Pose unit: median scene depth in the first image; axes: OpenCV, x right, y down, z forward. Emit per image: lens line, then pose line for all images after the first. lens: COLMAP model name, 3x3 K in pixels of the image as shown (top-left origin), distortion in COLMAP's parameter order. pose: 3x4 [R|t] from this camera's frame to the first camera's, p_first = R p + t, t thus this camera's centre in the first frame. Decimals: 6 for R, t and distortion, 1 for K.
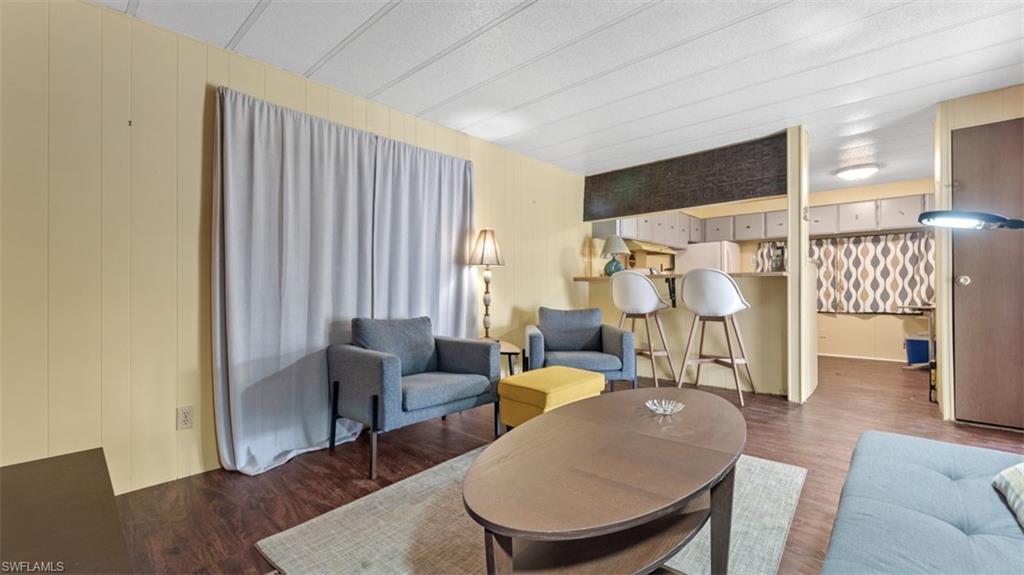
lens RADIAL K [[408.2, 0, 513.4], [0, 408.2, 286.6], [0, 0, 1]] dist [-0.004471, -0.001090]
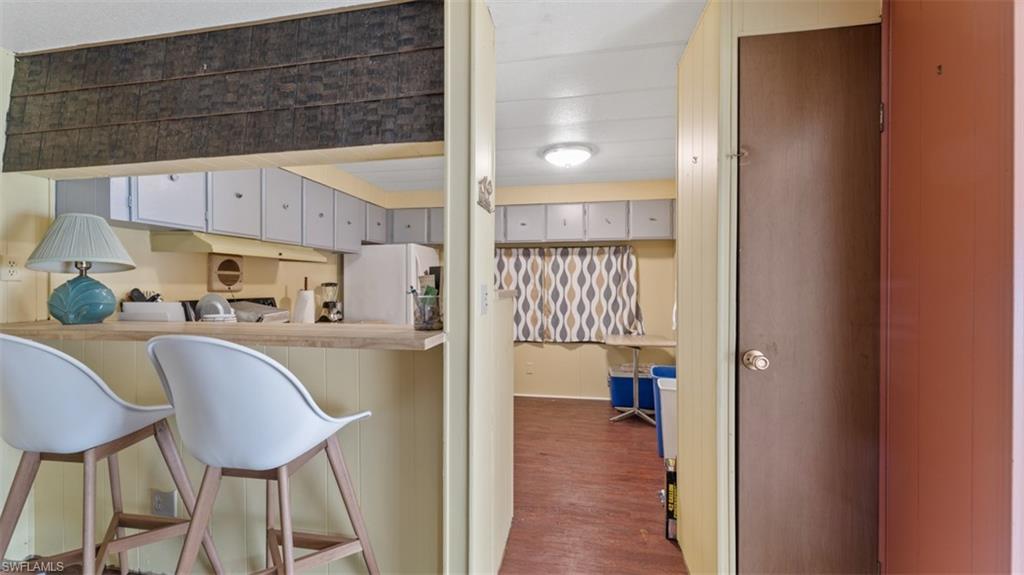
lens RADIAL K [[408.2, 0, 508.0], [0, 408.2, 286.8], [0, 0, 1]] dist [-0.004471, -0.001090]
pose [[0.836555, -0.002372, 0.547878, 0.326761], [-0.003963, 0.999938, 0.010379, -0.055592], [-0.547869, -0.010854, 0.836494, 0.406275]]
